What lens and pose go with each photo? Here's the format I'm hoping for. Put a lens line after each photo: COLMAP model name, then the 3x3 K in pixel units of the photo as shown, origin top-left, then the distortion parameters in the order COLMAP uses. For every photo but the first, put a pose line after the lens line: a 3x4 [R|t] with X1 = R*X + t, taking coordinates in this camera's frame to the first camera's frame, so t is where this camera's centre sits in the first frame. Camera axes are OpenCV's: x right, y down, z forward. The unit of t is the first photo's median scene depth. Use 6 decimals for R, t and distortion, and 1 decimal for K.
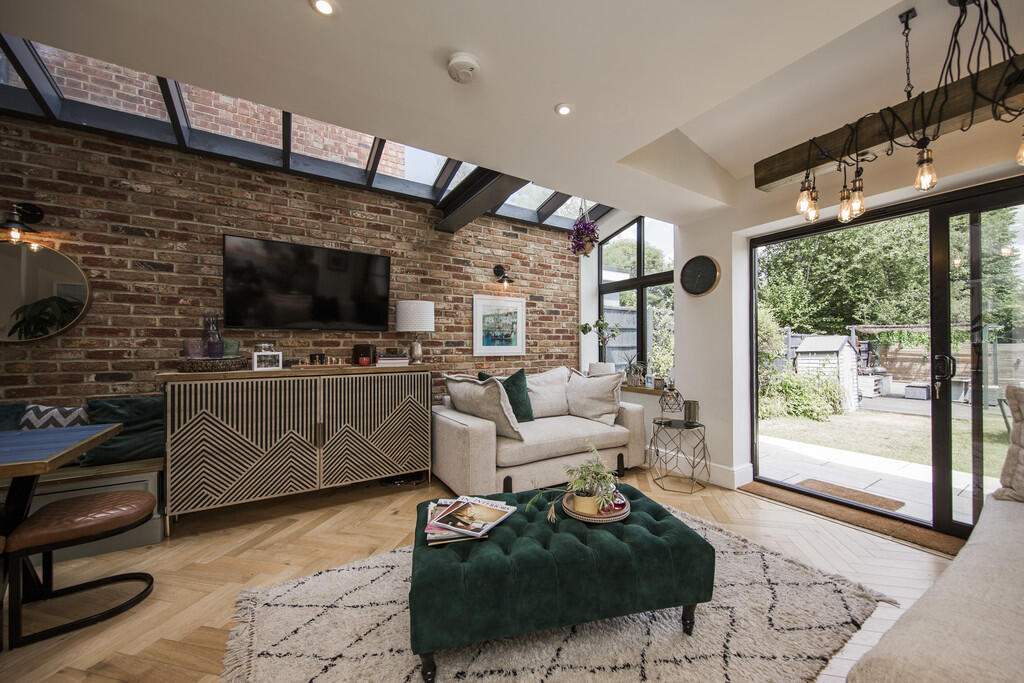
lens RADIAL K [[367.0, 0, 516.9], [0, 367.0, 348.0], [0, 0, 1]] dist [-0.000599, -0.003004]
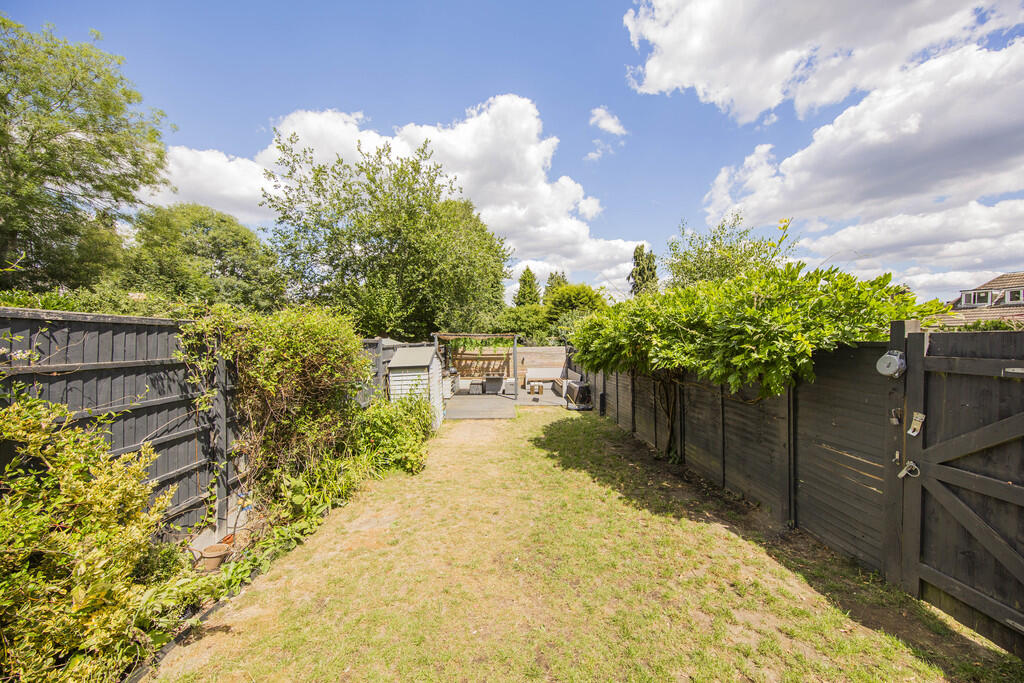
lens RADIAL K [[335.8, 0, 518.4], [0, 335.8, 338.4], [0, 0, 1]] dist [0.009066, -0.004942]
pose [[0.534659, -0.005936, 0.845047, 0.199890], [0.016740, 0.999854, -0.003568, -0.032203], [-0.844902, 0.016054, 0.534680, 0.247682]]
